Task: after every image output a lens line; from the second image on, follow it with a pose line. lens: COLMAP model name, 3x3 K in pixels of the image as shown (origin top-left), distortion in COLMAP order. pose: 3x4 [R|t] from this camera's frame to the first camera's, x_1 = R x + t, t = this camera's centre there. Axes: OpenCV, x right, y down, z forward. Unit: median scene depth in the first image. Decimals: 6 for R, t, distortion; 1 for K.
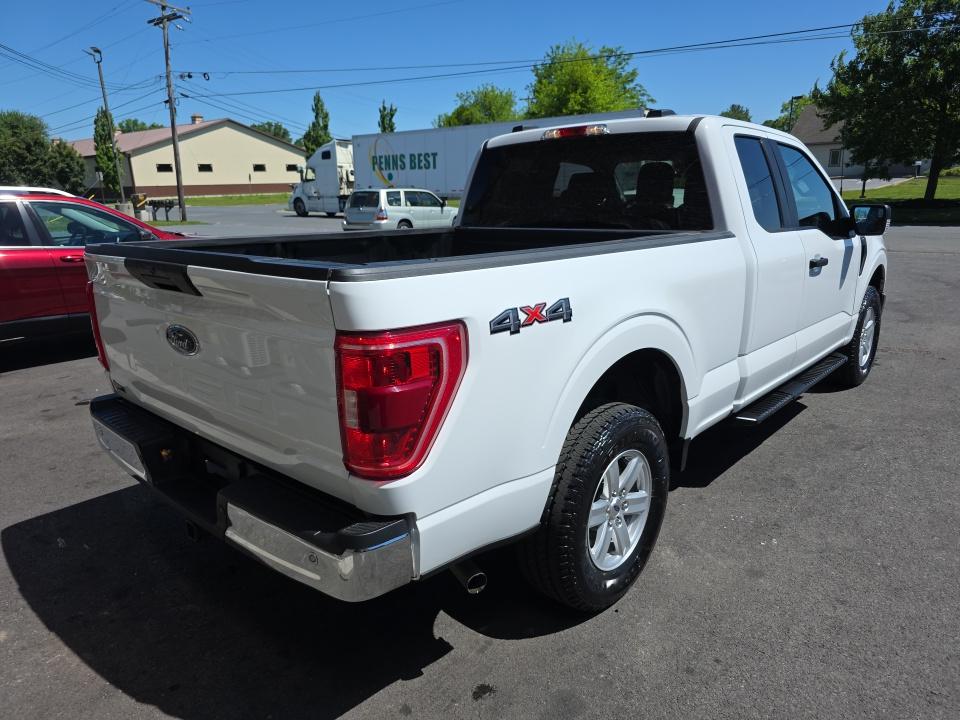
lens RADIAL K [[645.8, 0, 480.0], [0, 645.8, 360.0], [0, 0, 1]] dist [0.029122, -0.025095]
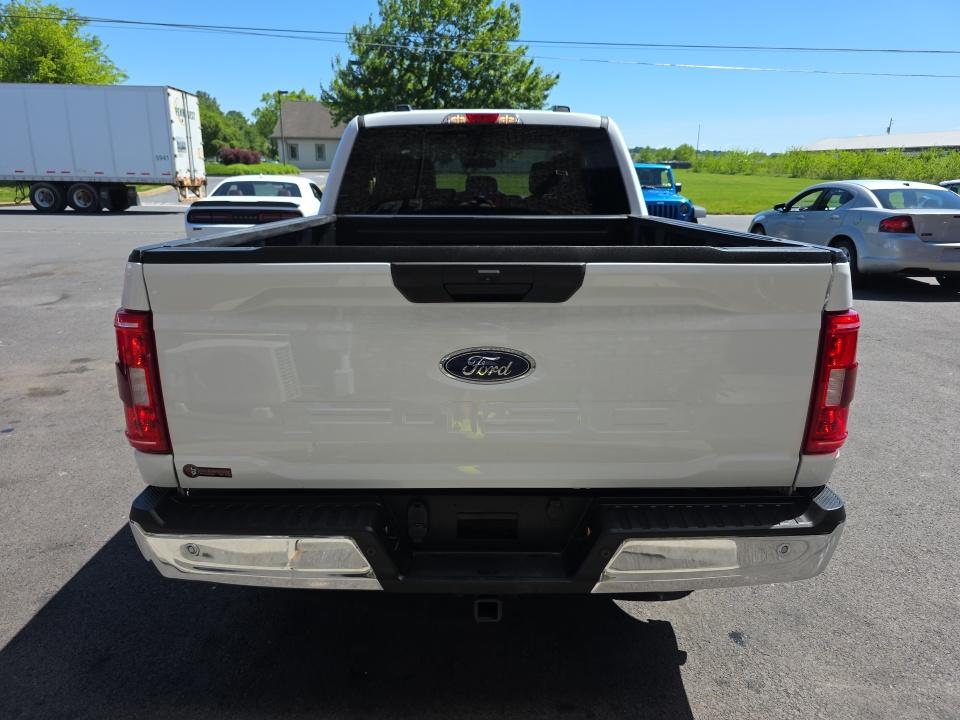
lens RADIAL K [[645.8, 0, 480.0], [0, 645.8, 360.0], [0, 0, 1]] dist [0.029122, -0.025095]
pose [[0.749948, -0.155483, 0.642965, -0.495769], [0.145110, 0.986977, 0.069417, -0.046766], [-0.645385, 0.041241, 0.762744, 0.222427]]
